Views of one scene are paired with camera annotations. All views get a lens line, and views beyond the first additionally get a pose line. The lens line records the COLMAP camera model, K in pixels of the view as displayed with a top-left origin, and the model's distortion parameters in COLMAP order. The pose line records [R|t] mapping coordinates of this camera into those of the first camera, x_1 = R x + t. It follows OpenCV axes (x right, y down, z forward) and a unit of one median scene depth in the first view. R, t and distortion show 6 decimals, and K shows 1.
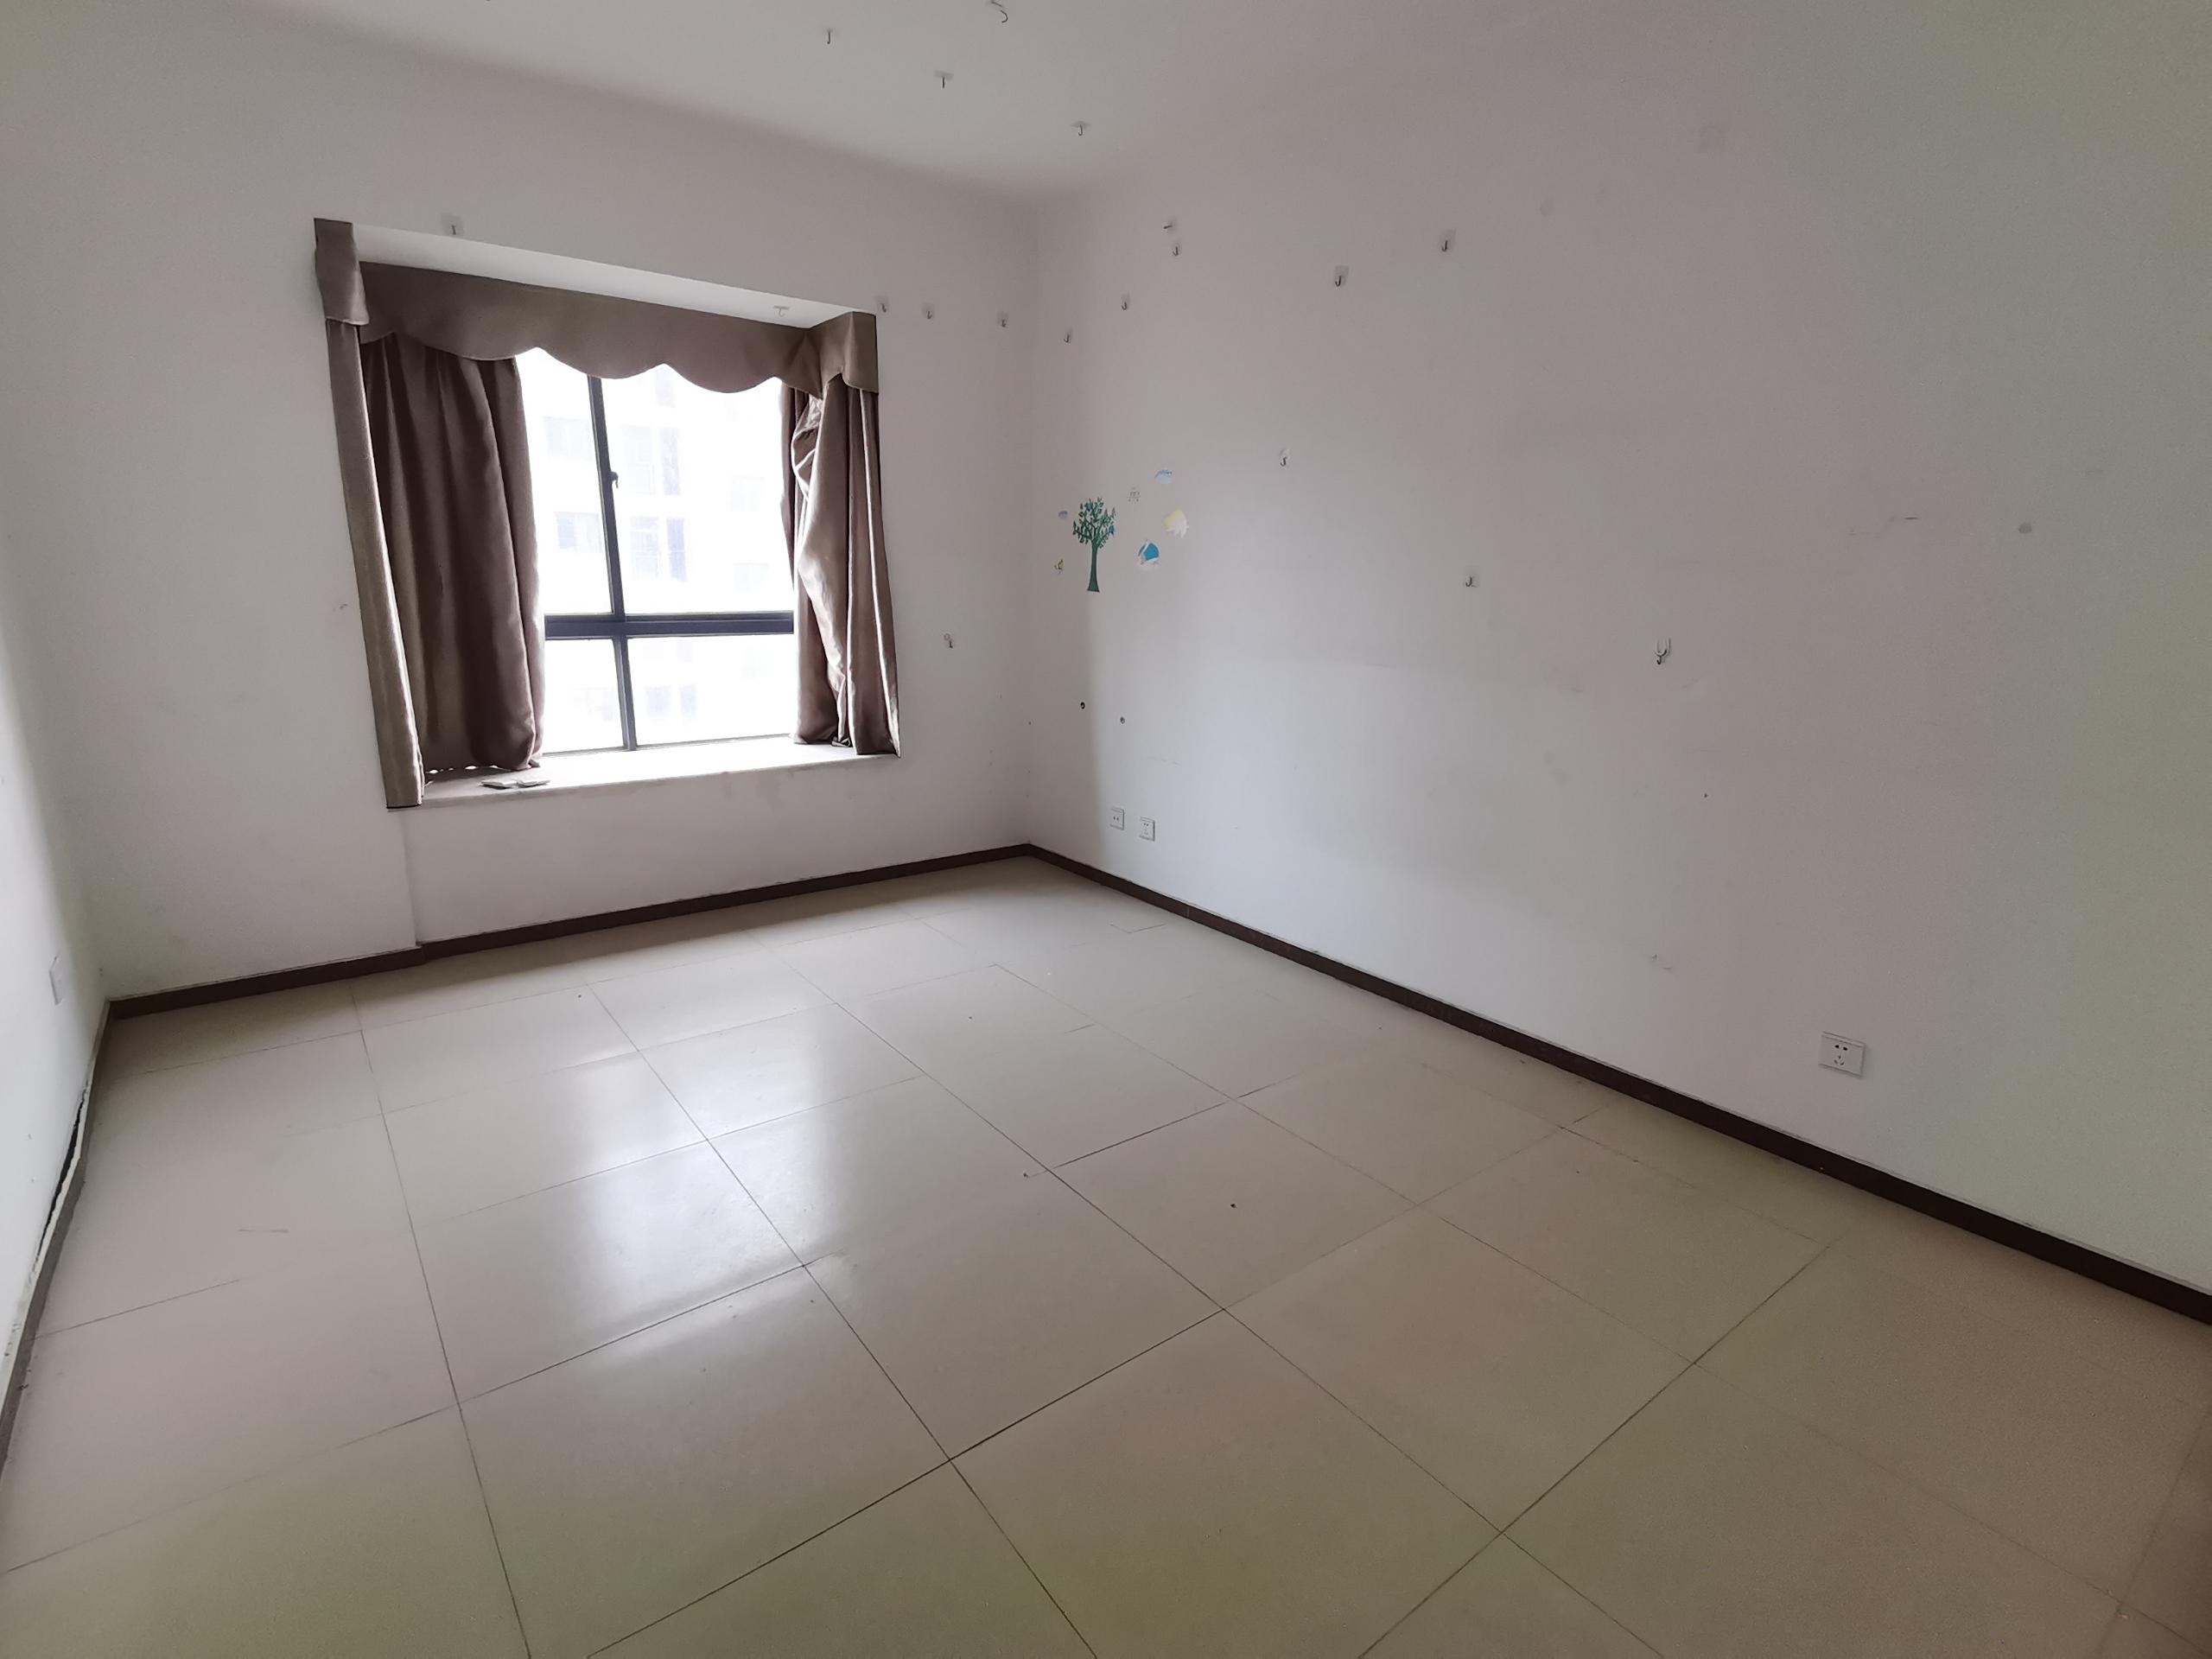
lens RADIAL K [[1106.6, 0, 1106.0], [0, 1106.6, 829.5], [0, 0, 1]] dist [-0.000842, -0.000258]
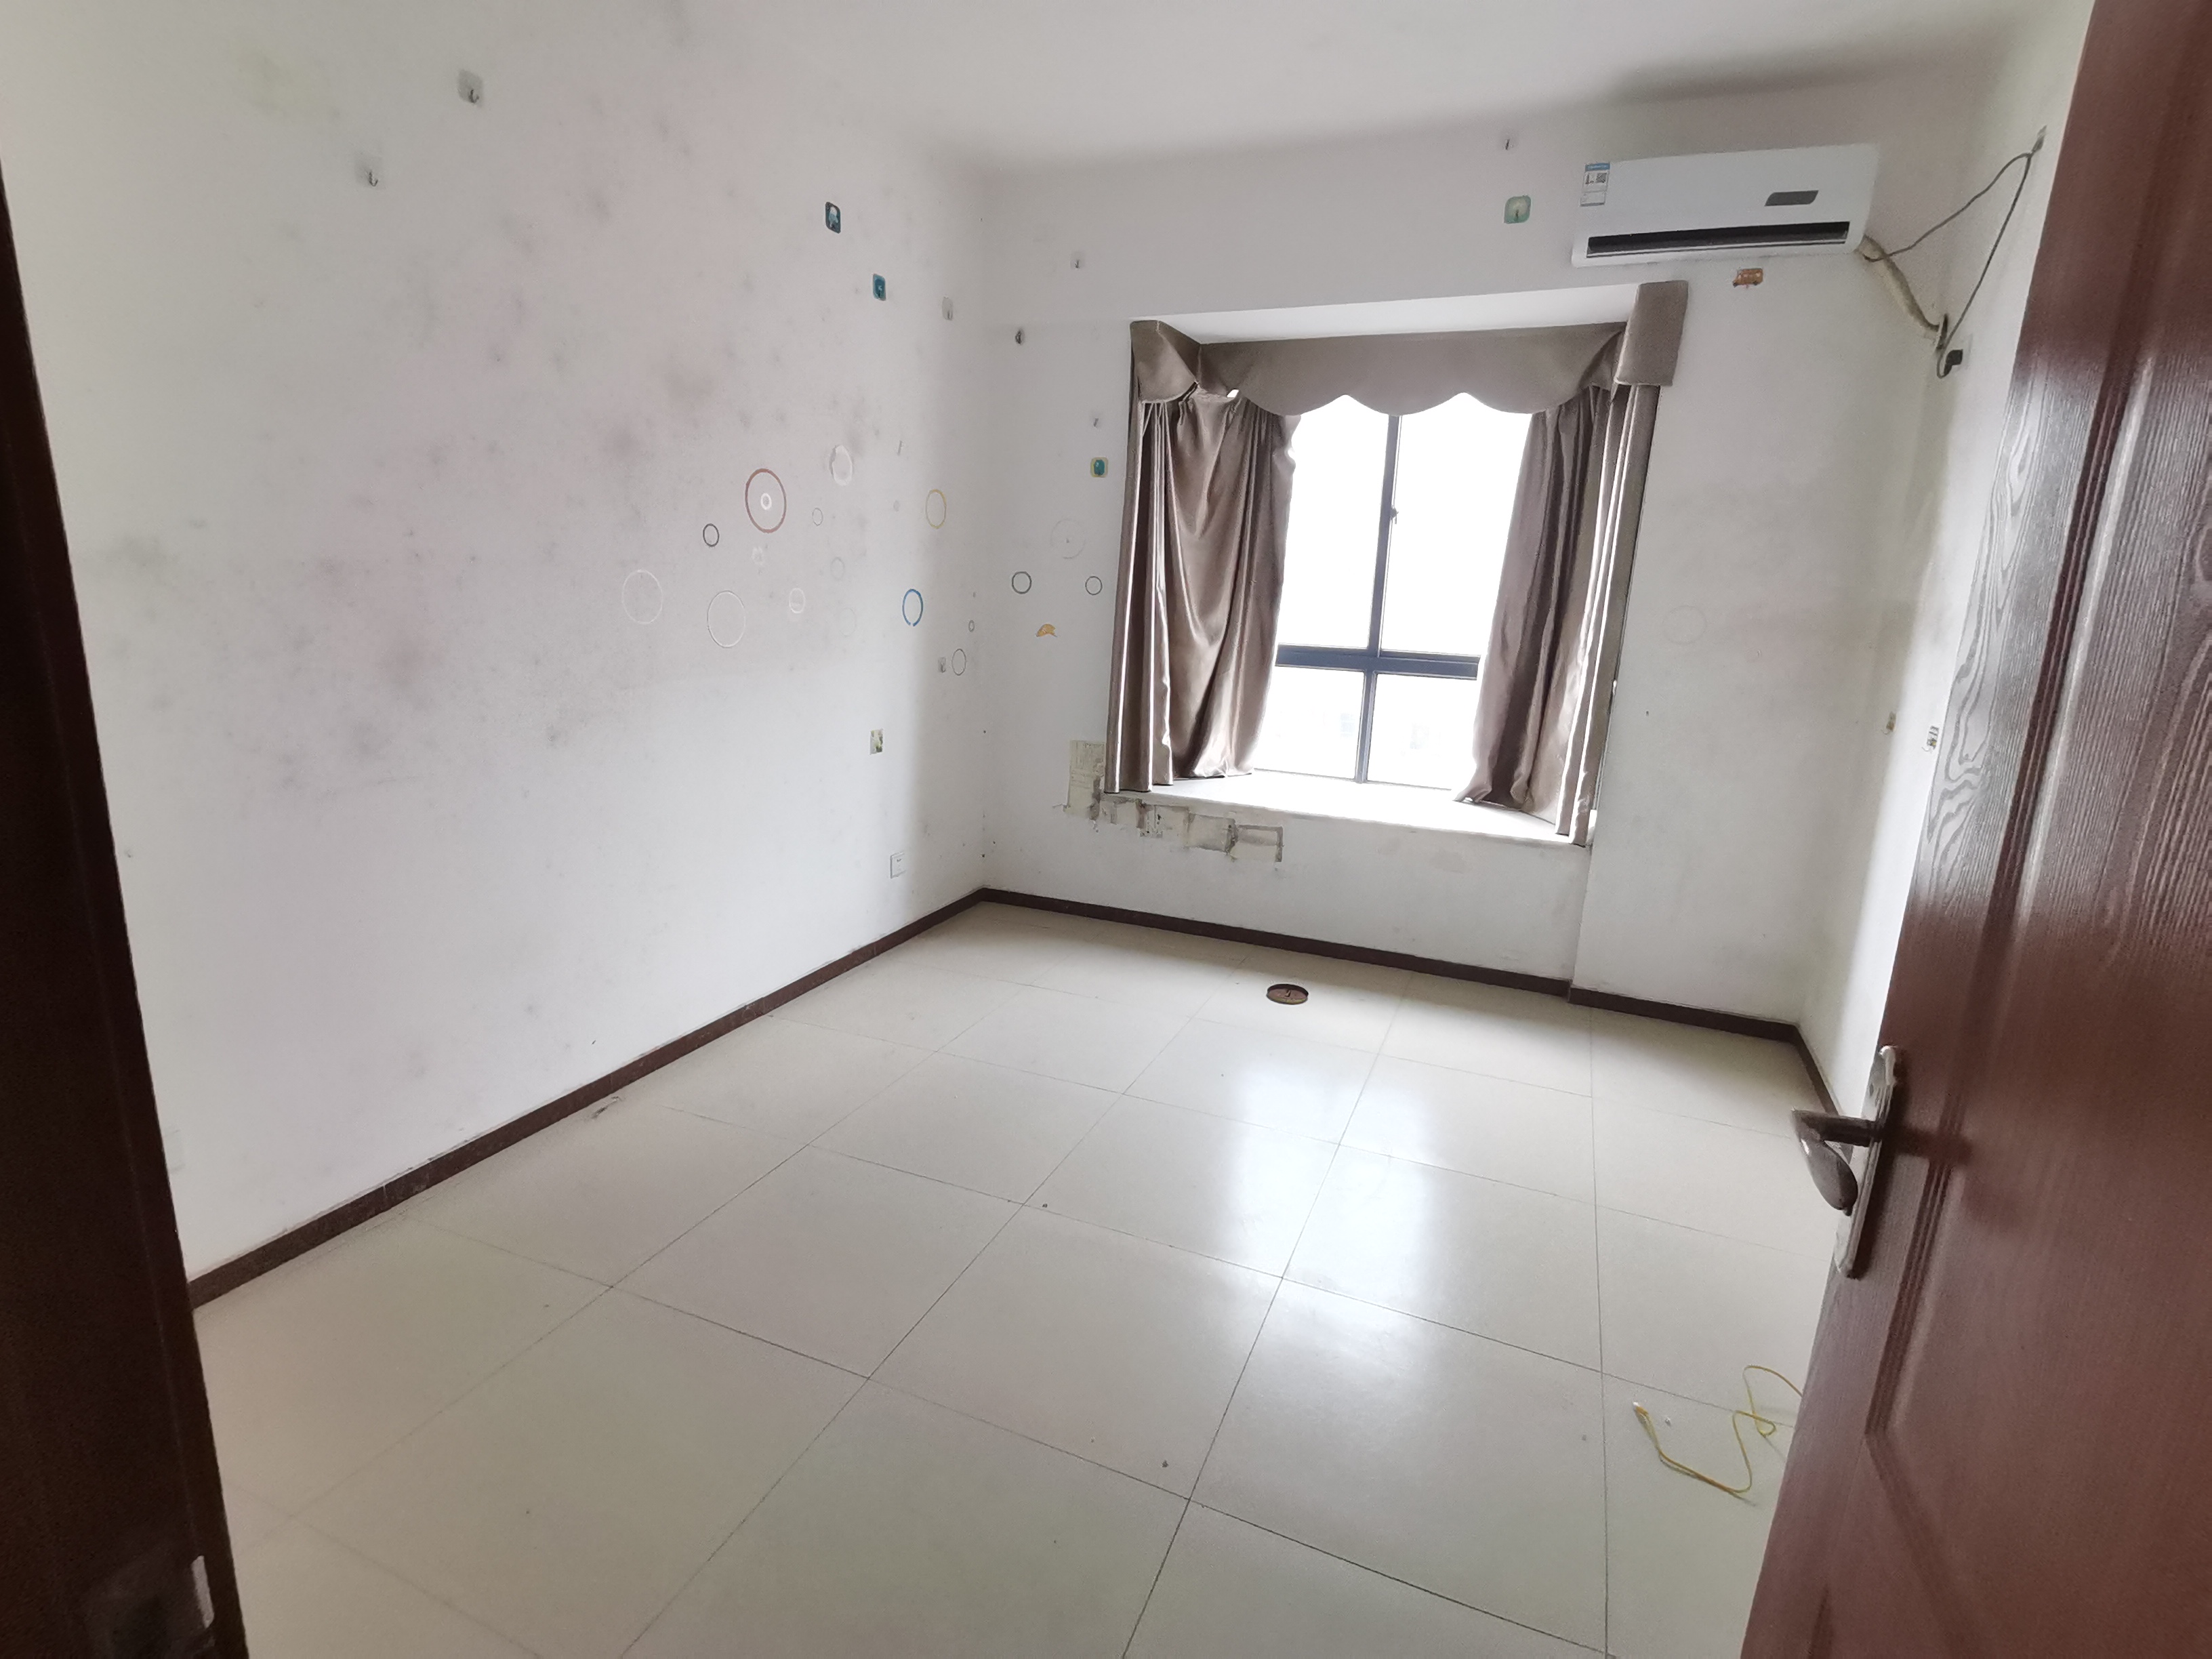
lens RADIAL K [[1106.6, 0, 1106.0], [0, 1106.6, 829.5], [0, 0, 1]] dist [-0.000842, -0.000258]
pose [[0.479209, 0.193721, -0.856056, 0.349759], [-0.225734, 0.969732, 0.093083, -0.077403], [0.848176, 0.148635, 0.508433, 0.318511]]
